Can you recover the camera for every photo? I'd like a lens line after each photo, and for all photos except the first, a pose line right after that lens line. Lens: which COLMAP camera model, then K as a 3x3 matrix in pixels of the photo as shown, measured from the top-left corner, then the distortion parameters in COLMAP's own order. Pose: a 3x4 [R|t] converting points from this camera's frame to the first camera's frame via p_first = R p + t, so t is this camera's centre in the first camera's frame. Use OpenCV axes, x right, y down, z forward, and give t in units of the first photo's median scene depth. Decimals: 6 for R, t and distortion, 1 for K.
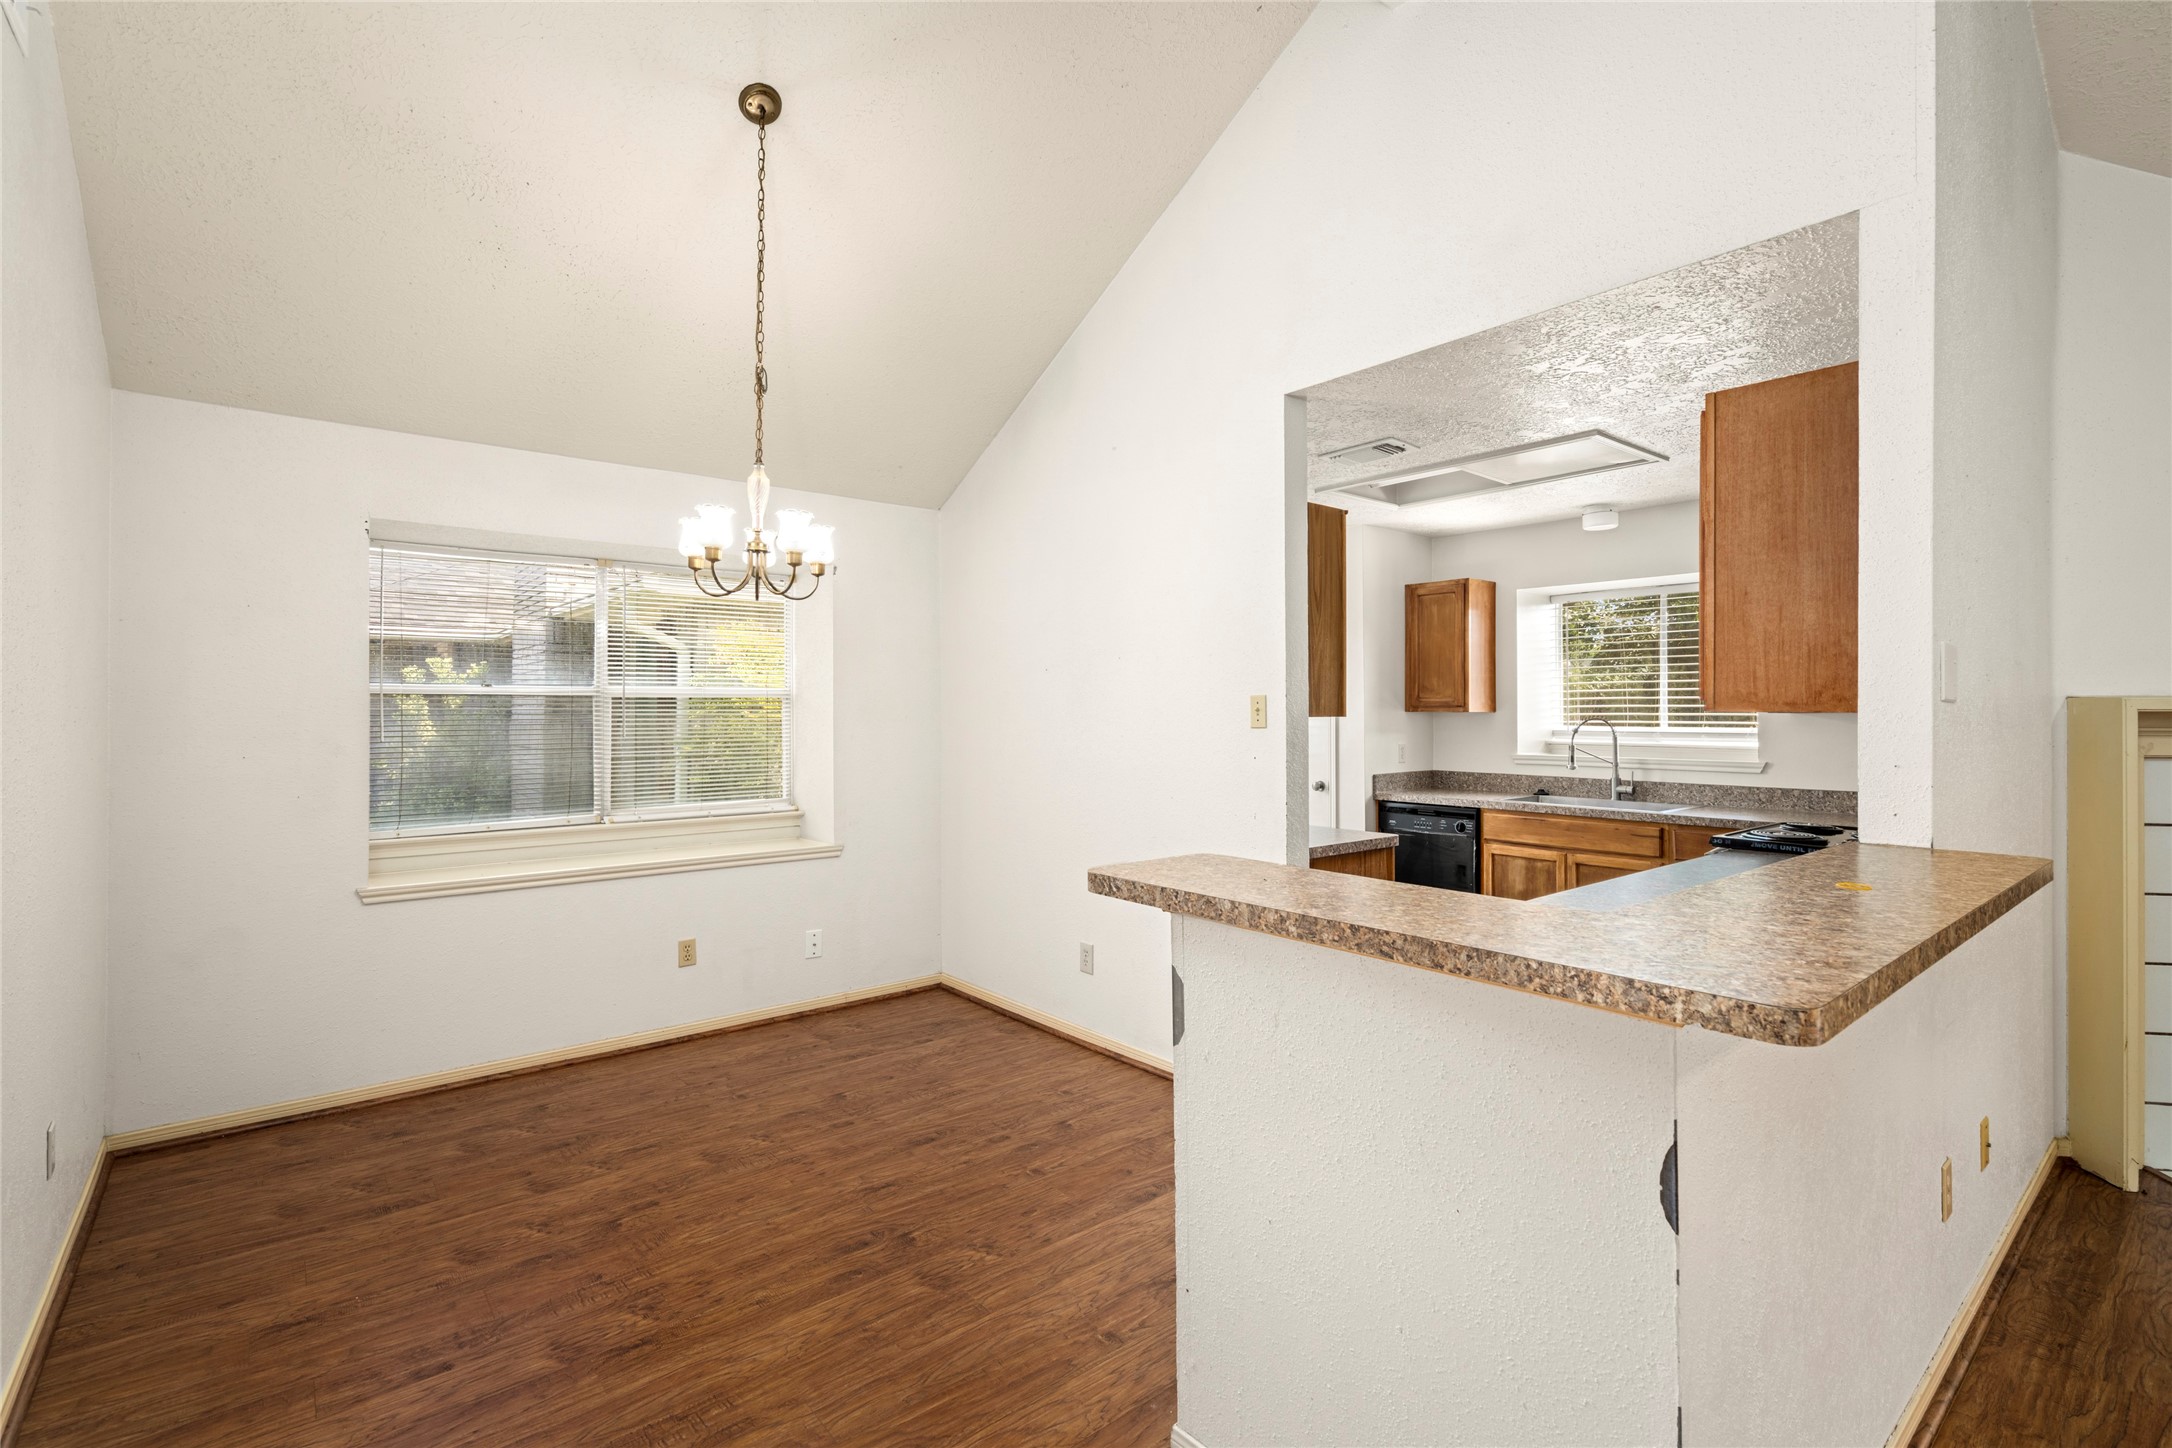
lens RADIAL K [[990.7, 0, 1084.5], [0, 990.7, 704.3], [0, 0, 1]] dist [0.000409, 0.000222]
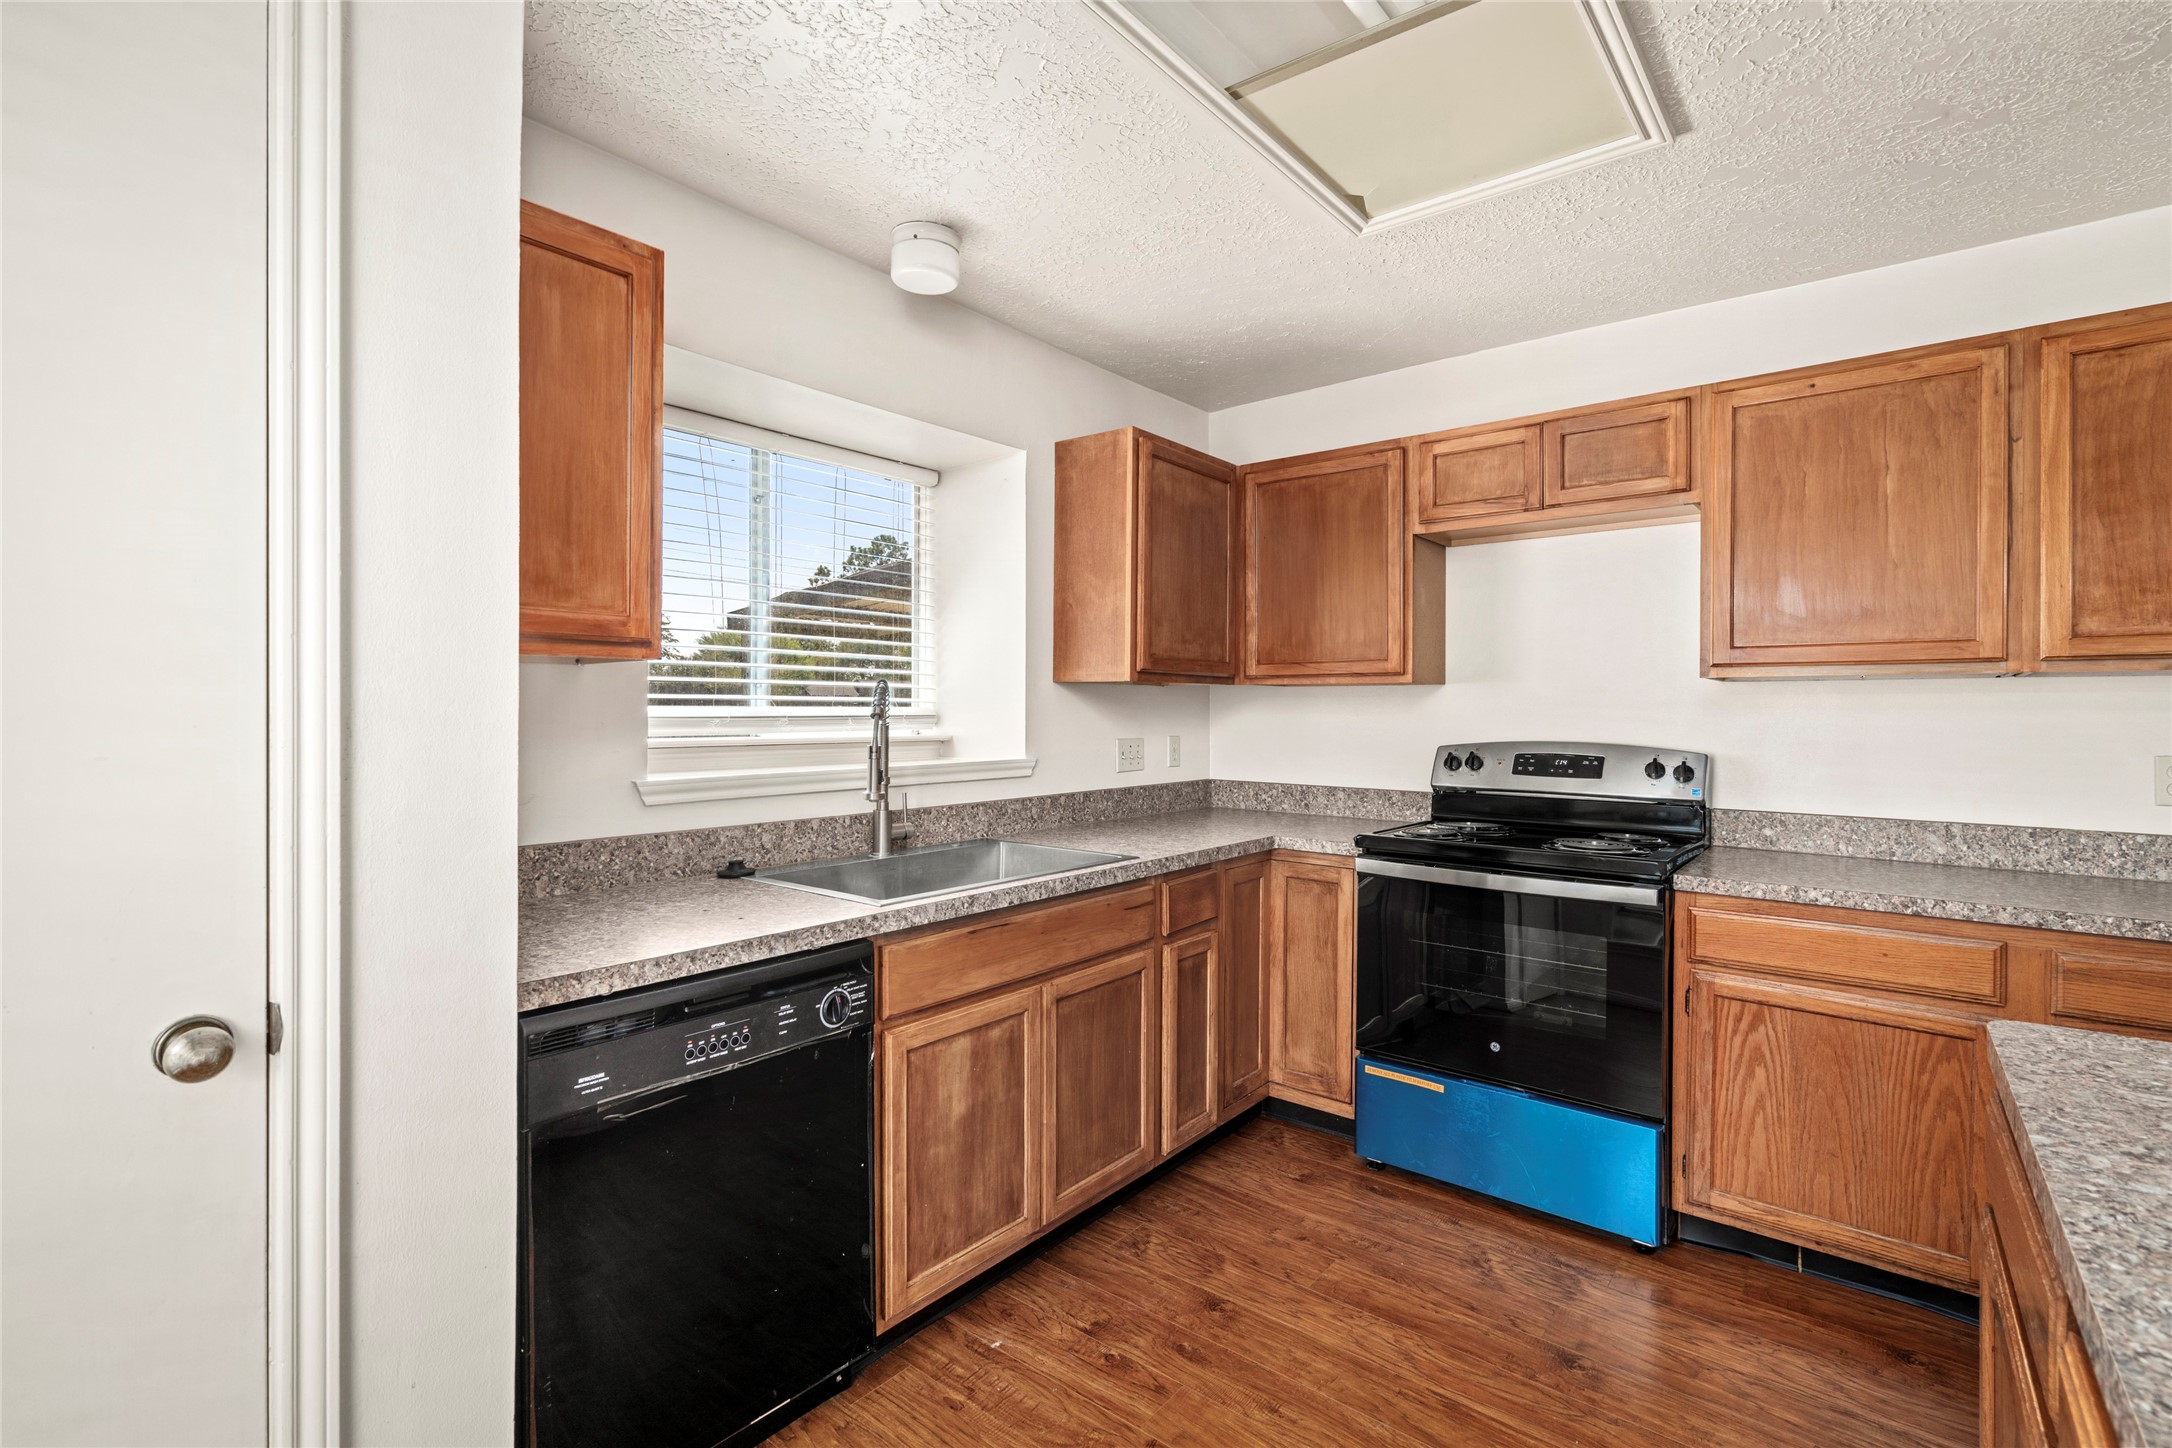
lens RADIAL K [[994.7, 0, 1085.8], [0, 994.7, 713.7], [0, 0, 1]] dist [-0.000426, 0.001024]
pose [[-0.193117, -0.006814, 0.981152, 0.049090], [-0.011000, 0.999928, 0.004779, 0.029096], [-0.981114, -0.009870, -0.193178, 1.215457]]
